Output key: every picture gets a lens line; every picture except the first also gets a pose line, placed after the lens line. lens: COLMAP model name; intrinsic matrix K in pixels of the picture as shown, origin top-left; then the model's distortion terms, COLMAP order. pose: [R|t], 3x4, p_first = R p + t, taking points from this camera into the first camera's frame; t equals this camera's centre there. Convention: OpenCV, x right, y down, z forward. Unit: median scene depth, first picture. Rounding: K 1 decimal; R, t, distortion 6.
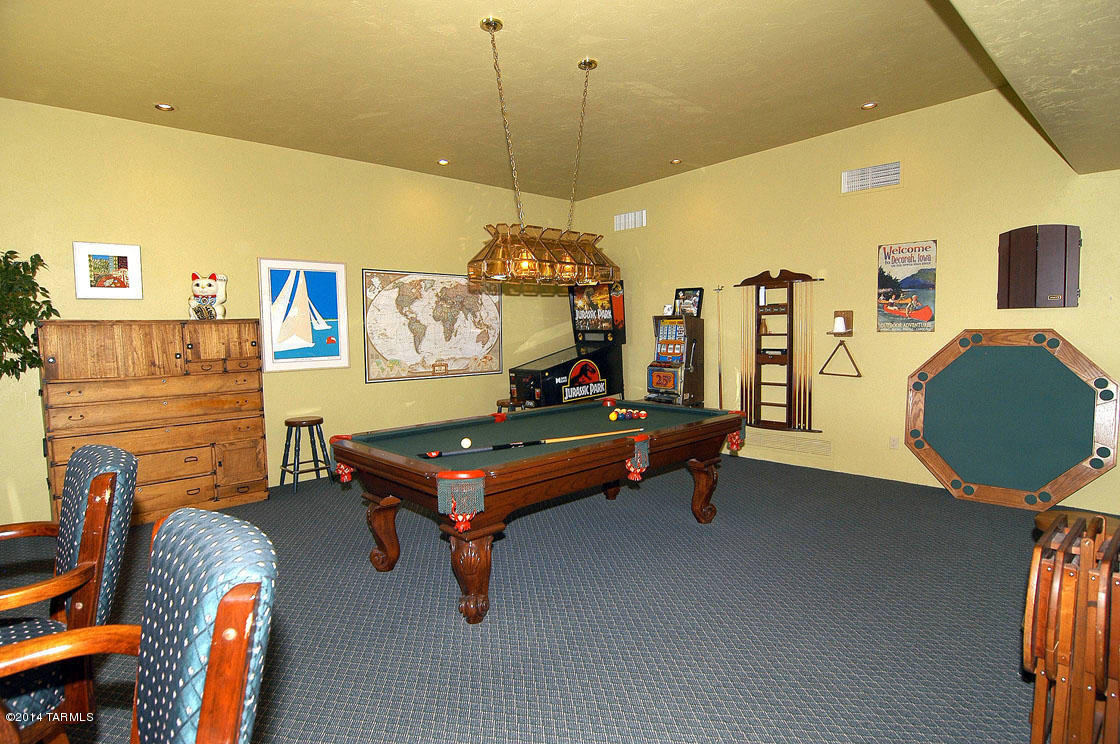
lens RADIAL K [[602.1, 0, 560.8], [0, 602.1, 368.2], [0, 0, 1]] dist [-0.004052, -0.002647]
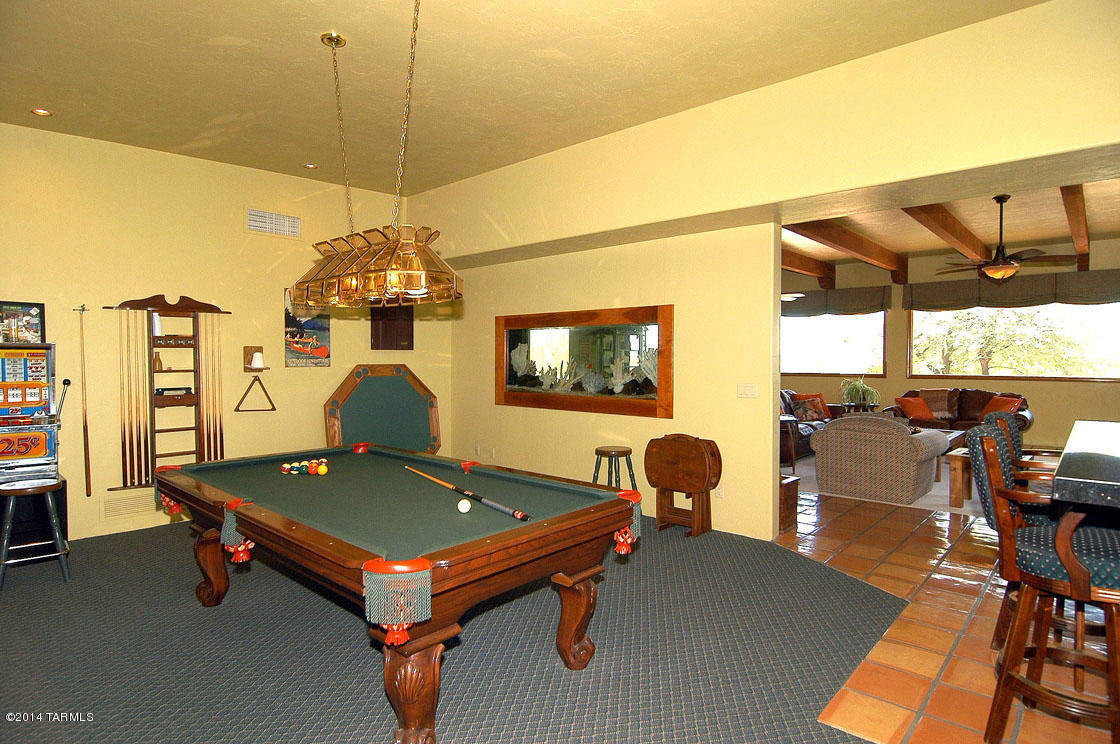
lens RADIAL K [[602.1, 0, 559.4], [0, 602.1, 374.8], [0, 0, 1]] dist [-0.004052, -0.002647]
pose [[-0.079076, -0.009083, 0.996827, -0.527391], [0.073783, 0.997162, 0.014939, -0.023409], [-0.994134, 0.074730, -0.078181, 0.528884]]
